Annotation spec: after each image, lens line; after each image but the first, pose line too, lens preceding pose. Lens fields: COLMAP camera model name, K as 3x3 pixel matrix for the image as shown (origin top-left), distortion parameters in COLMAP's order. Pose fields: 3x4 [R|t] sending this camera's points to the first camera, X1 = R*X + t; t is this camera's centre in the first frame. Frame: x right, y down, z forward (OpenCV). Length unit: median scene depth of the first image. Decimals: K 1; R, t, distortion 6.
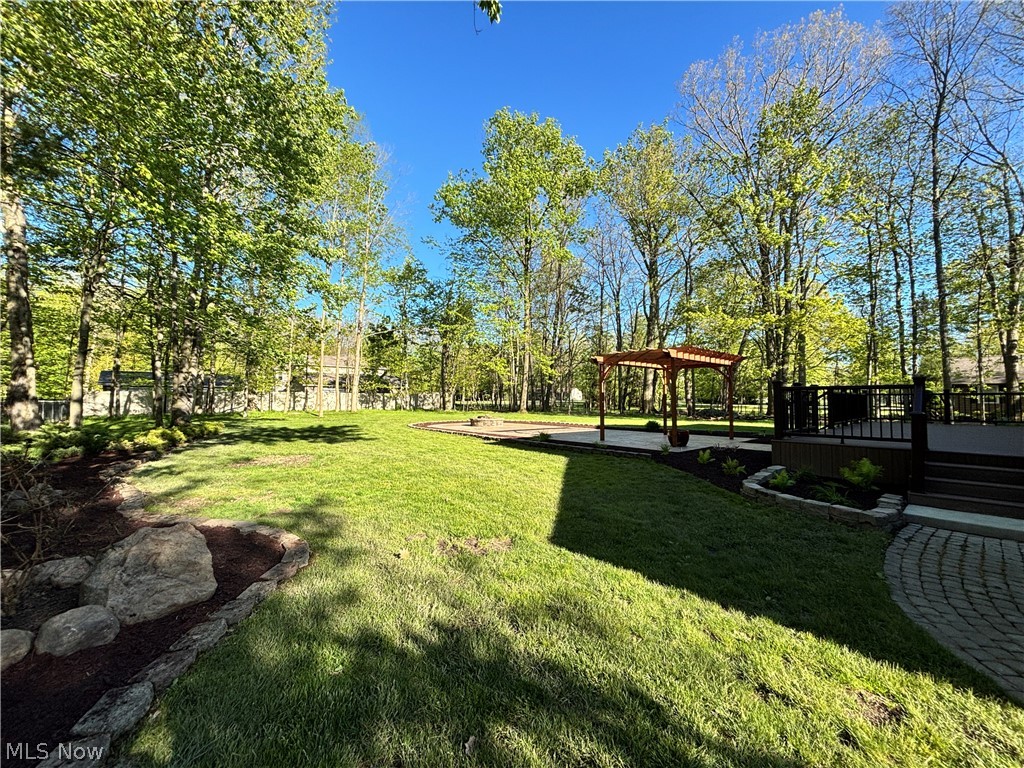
lens RADIAL K [[408.6, 0, 512.0], [0, 408.6, 384.0], [0, 0, 1]] dist [-0.010334, 0.000172]
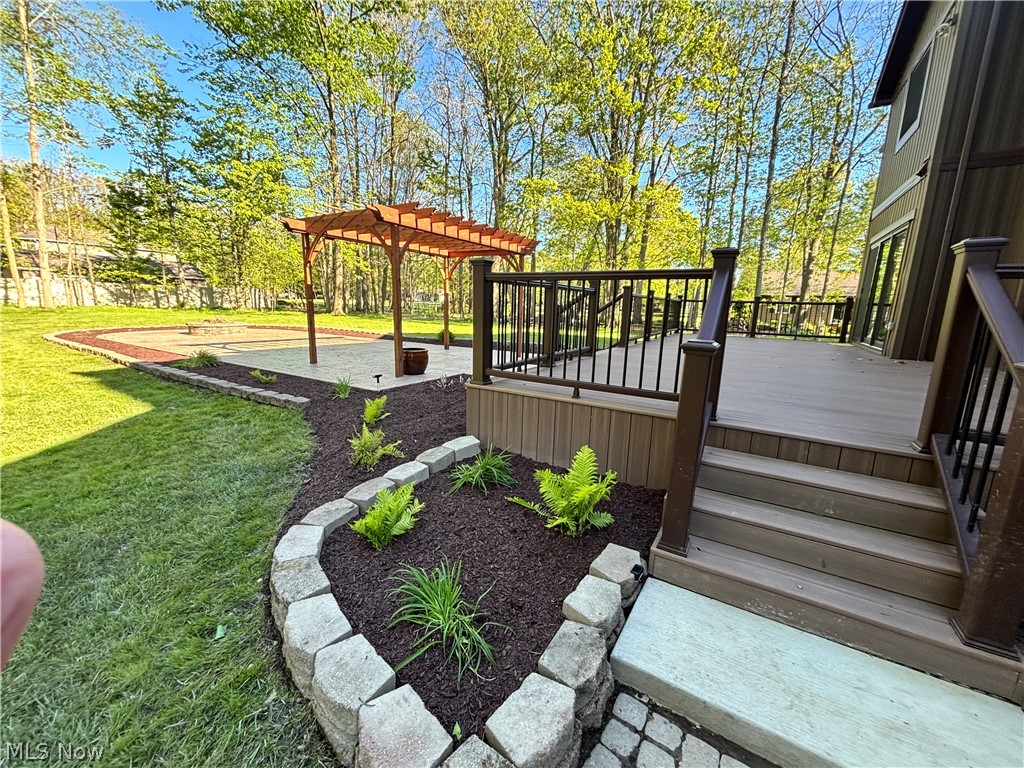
lens RADIAL K [[391.0, 0, 529.7], [0, 391.0, 385.3], [0, 0, 1]] dist [-0.026452, 0.000085]
pose [[0.952785, -0.039994, 0.301001, 0.234689], [-0.036761, 0.968804, 0.245087, 0.008662], [-0.301413, -0.244581, 0.921591, 0.225296]]
